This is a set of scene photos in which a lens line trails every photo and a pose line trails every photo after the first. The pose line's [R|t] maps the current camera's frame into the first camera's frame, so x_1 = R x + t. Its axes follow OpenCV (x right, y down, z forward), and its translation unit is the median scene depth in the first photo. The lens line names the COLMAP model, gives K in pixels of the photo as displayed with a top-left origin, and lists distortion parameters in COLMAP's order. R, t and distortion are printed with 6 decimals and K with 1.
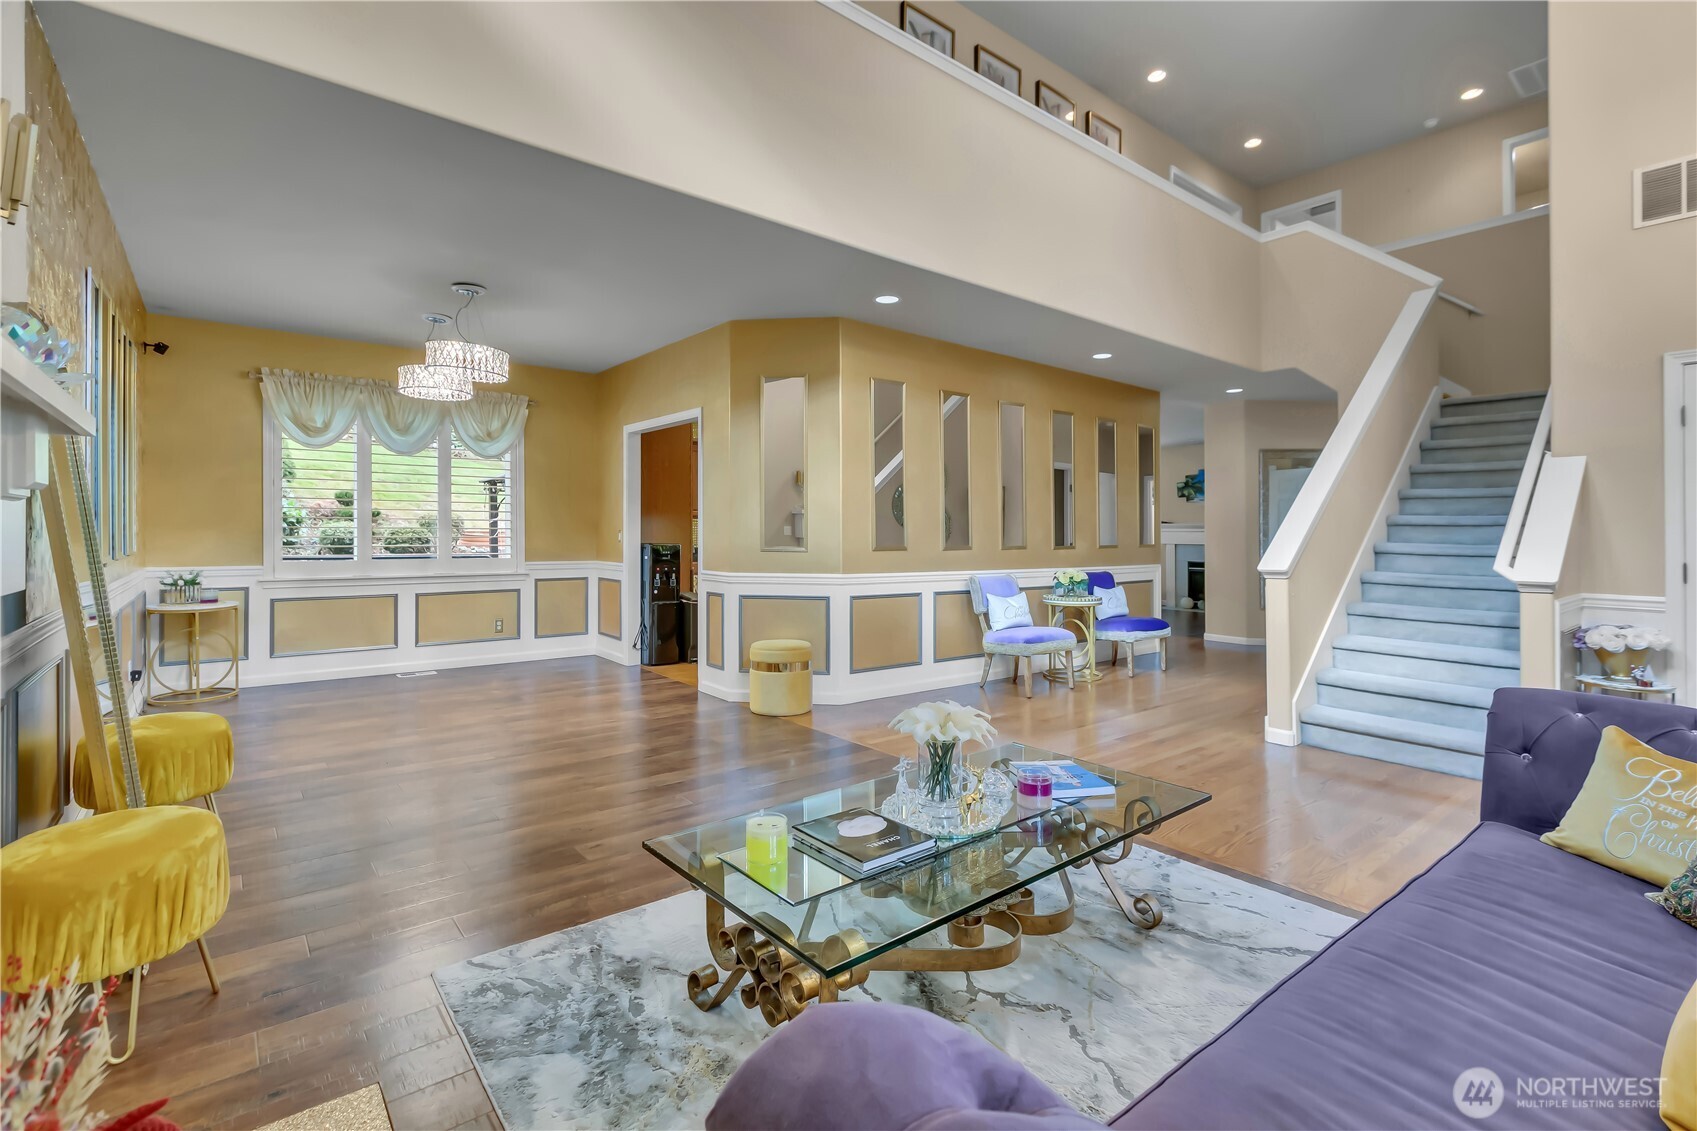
lens RADIAL K [[793.2, 0, 847.8], [0, 793.2, 519.3], [0, 0, 1]] dist [0.000029, -0.000224]
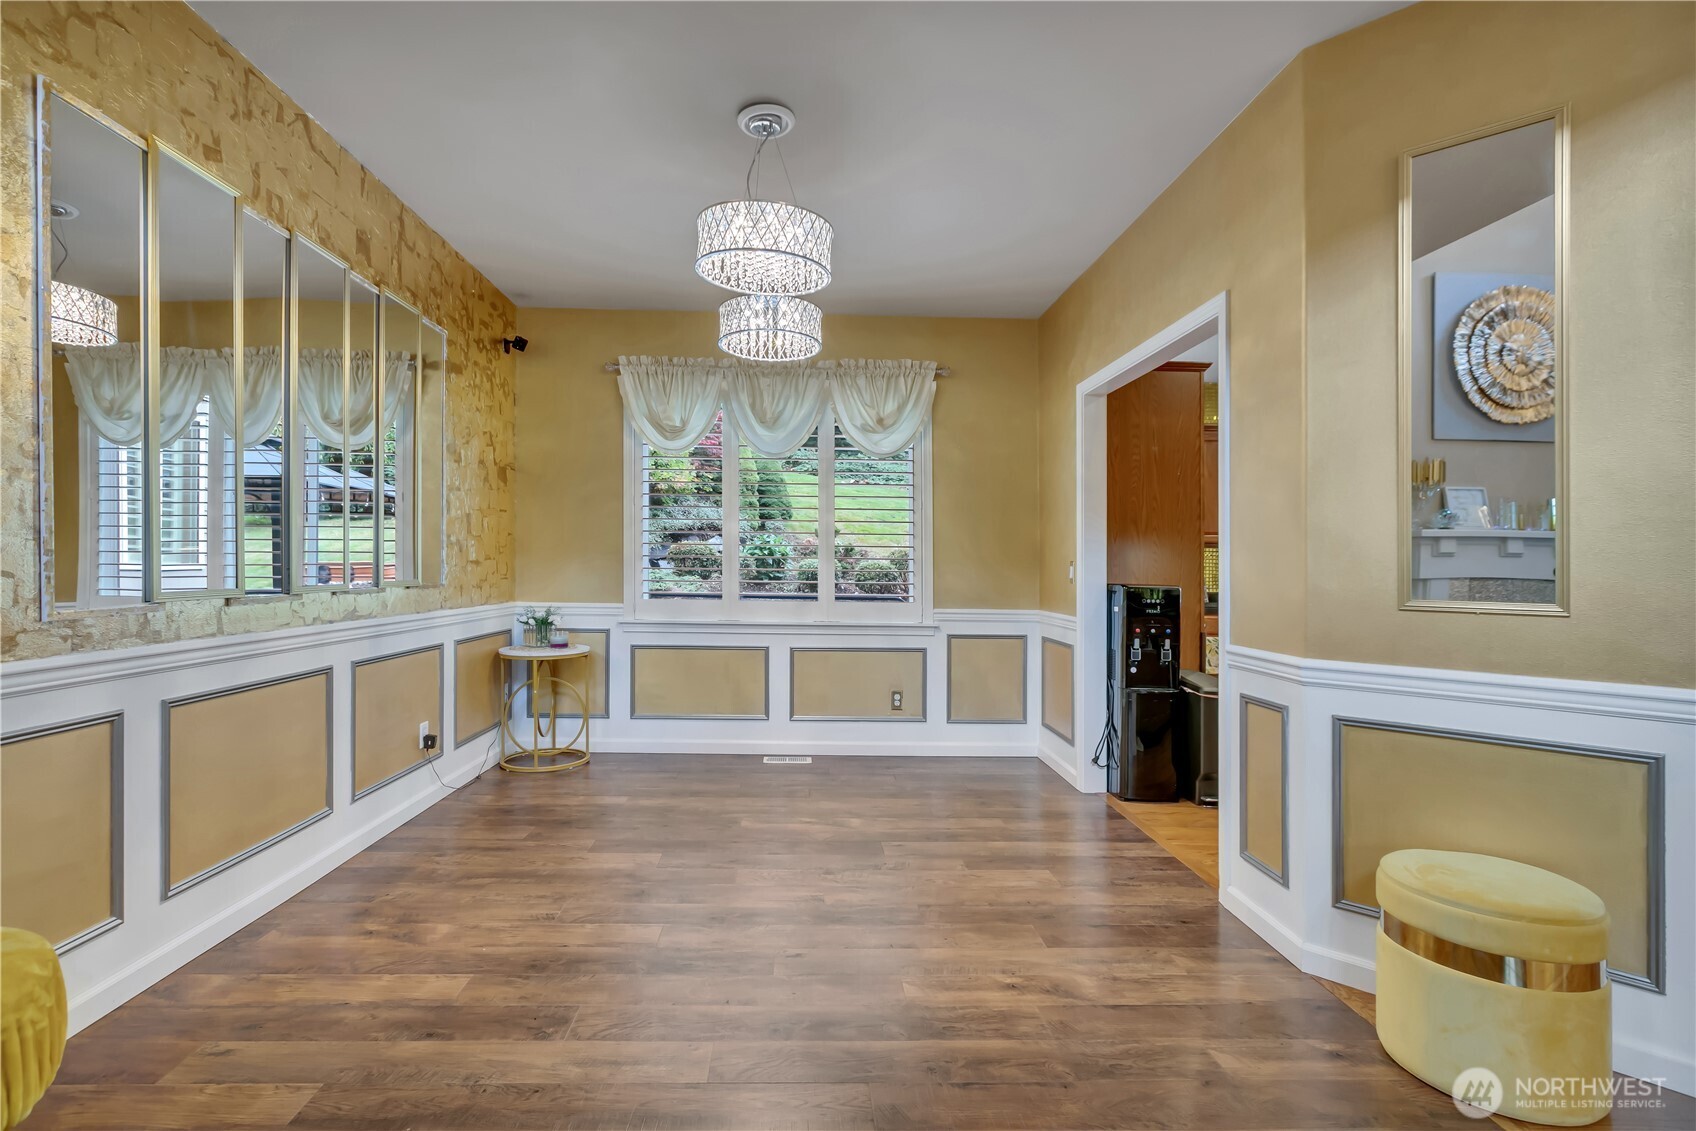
lens RADIAL K [[768.2, 0, 830.4], [0, 768.2, 563.2], [0, 0, 1]] dist [0.013186, -0.000414]
pose [[0.800750, -0.000162, -0.598998, -0.090604], [0.000999, 0.999999, 0.001065, 0.015154], [0.598998, -0.001451, 0.800750, 0.453267]]
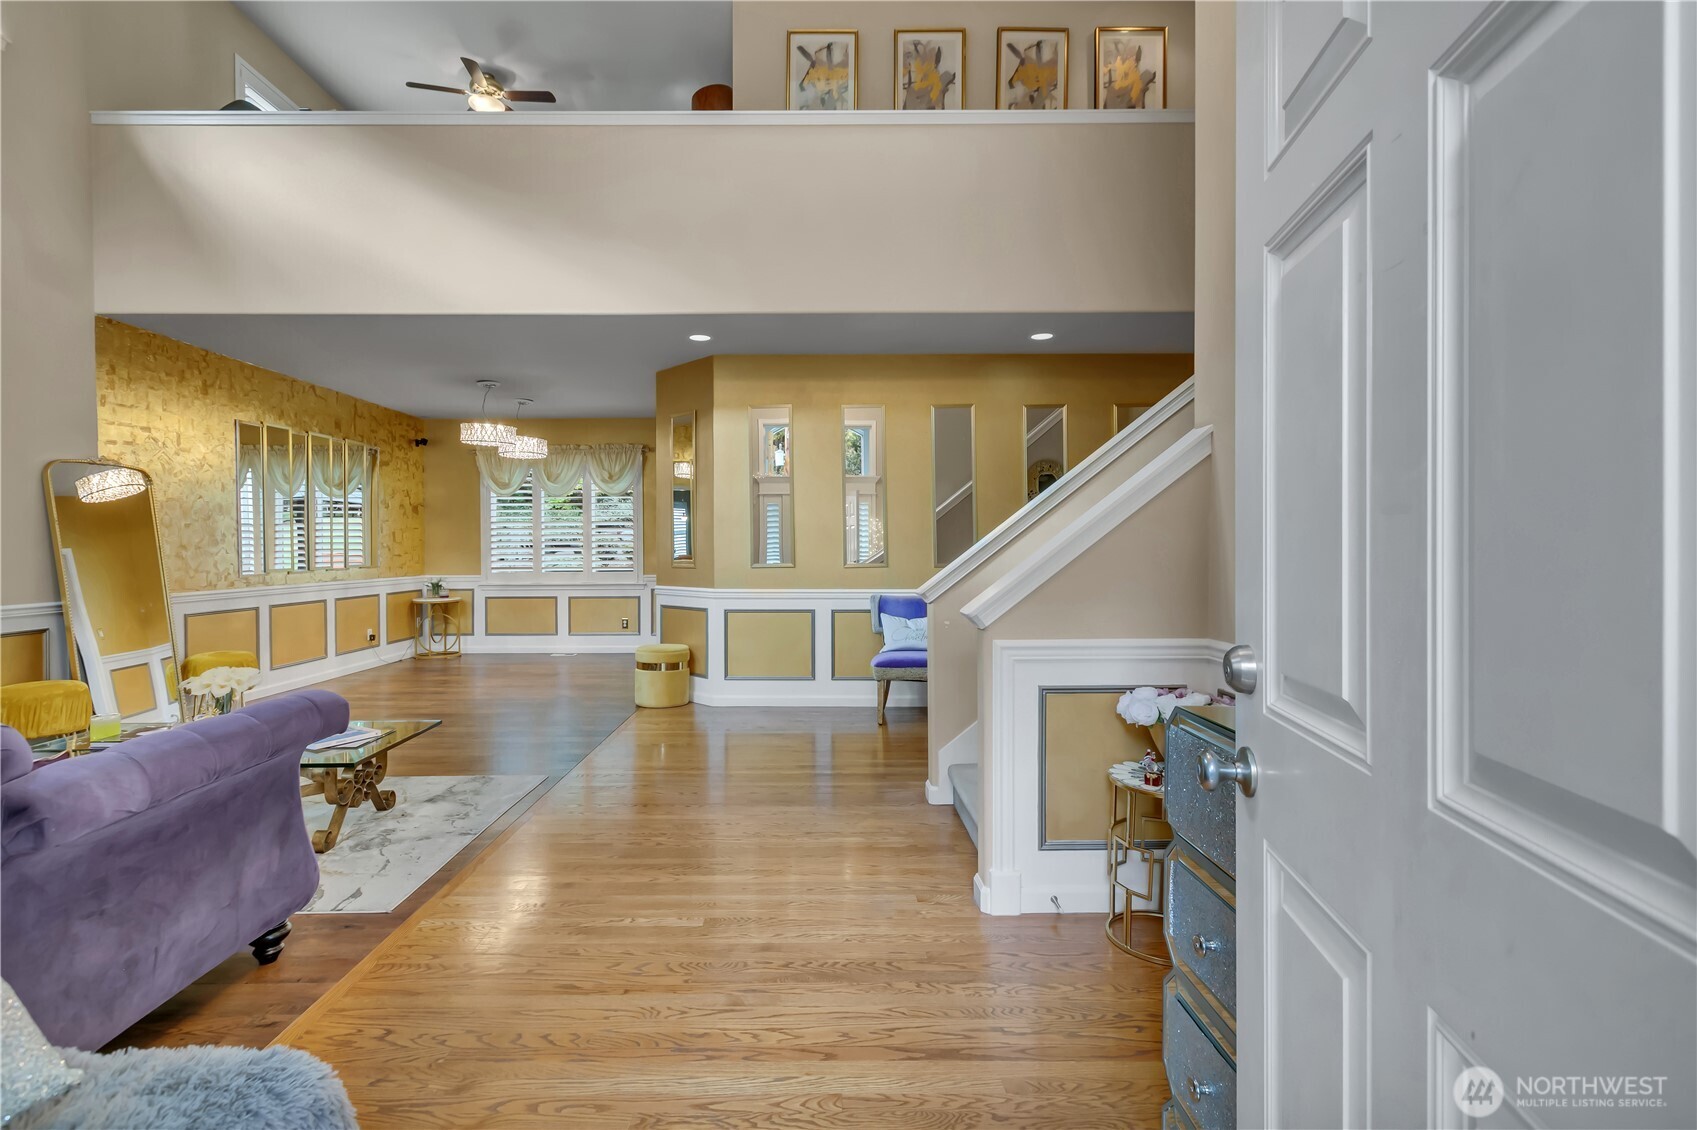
lens RADIAL K [[793.2, 0, 837.1], [0, 793.2, 539.5], [0, 0, 1]] dist [0.000029, -0.000224]
pose [[0.786055, -0.015312, -0.617967, 0.684709], [0.018085, 0.999835, -0.001769, 0.003792], [0.617892, -0.009785, 0.786202, 0.199297]]
